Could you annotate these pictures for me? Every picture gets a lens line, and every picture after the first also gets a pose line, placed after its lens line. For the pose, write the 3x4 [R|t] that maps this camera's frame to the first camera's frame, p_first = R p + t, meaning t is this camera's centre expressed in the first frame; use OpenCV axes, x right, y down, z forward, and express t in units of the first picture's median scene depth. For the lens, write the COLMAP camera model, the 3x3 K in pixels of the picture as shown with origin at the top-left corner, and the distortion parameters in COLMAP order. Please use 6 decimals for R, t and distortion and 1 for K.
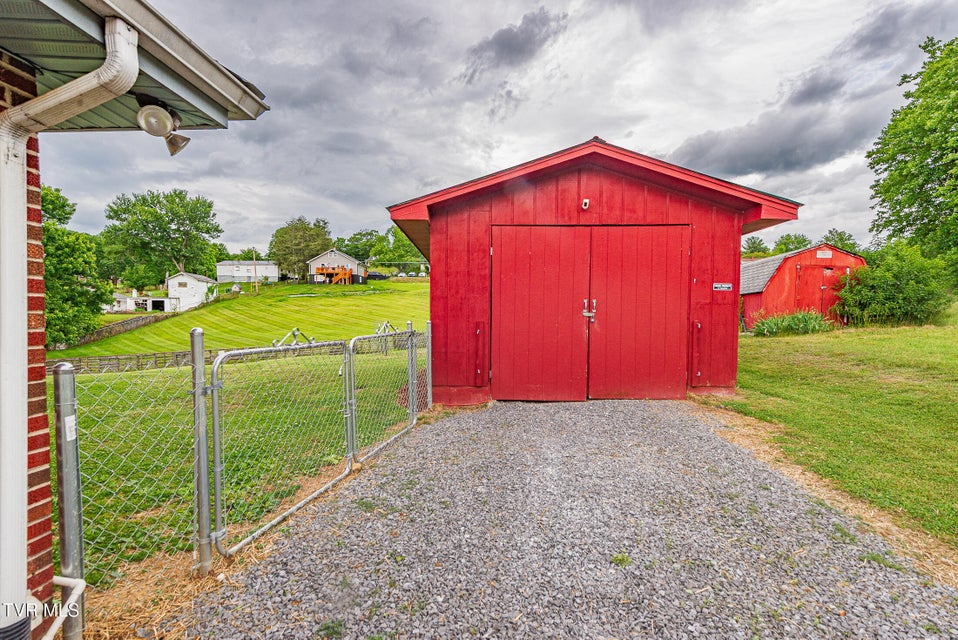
lens RADIAL K [[423.0, 0, 486.1], [0, 423.0, 325.5], [0, 0, 1]] dist [0.002296, -0.000021]
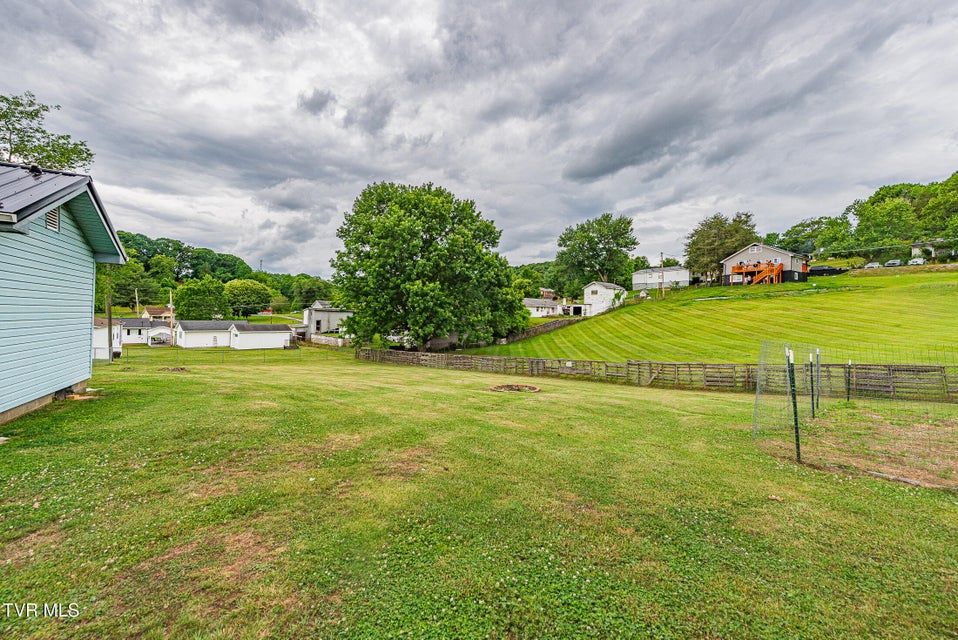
lens RADIAL K [[380.6, 0, 473.8], [0, 380.6, 317.3], [0, 0, 1]] dist [0.014785, -0.003186]
pose [[0.541866, 0.006729, -0.840438, -0.030682], [-0.032370, 0.999393, -0.012869, -0.005634], [0.839841, 0.034178, 0.541755, 0.160216]]
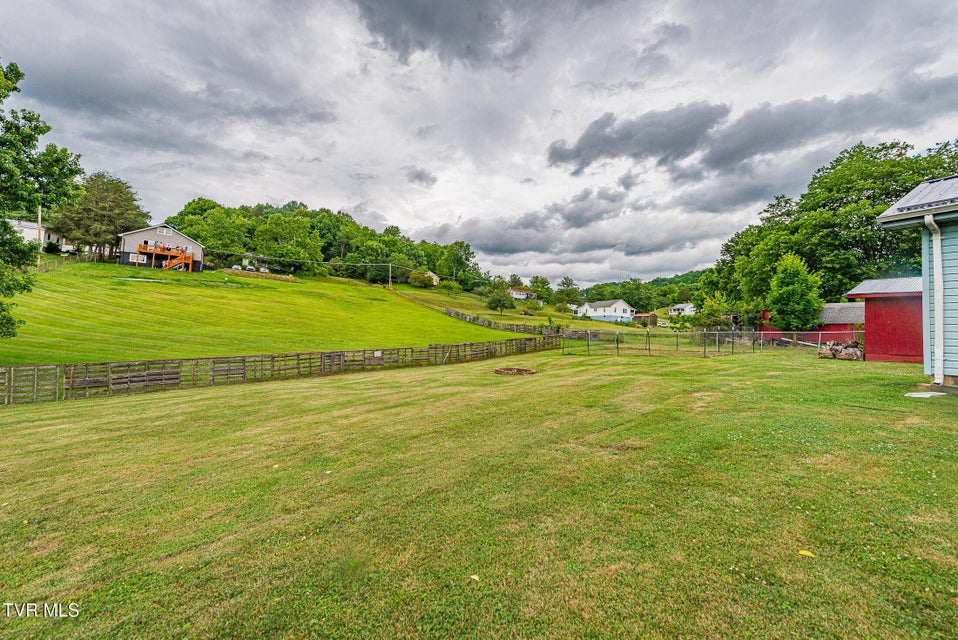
lens RADIAL K [[380.6, 0, 476.9], [0, 380.6, 316.7], [0, 0, 1]] dist [0.014785, -0.003186]
pose [[0.828564, 0.068139, 0.555732, -0.346564], [-0.042680, 0.997366, -0.058654, 0.010600], [-0.558265, 0.024880, 0.829290, 0.105194]]
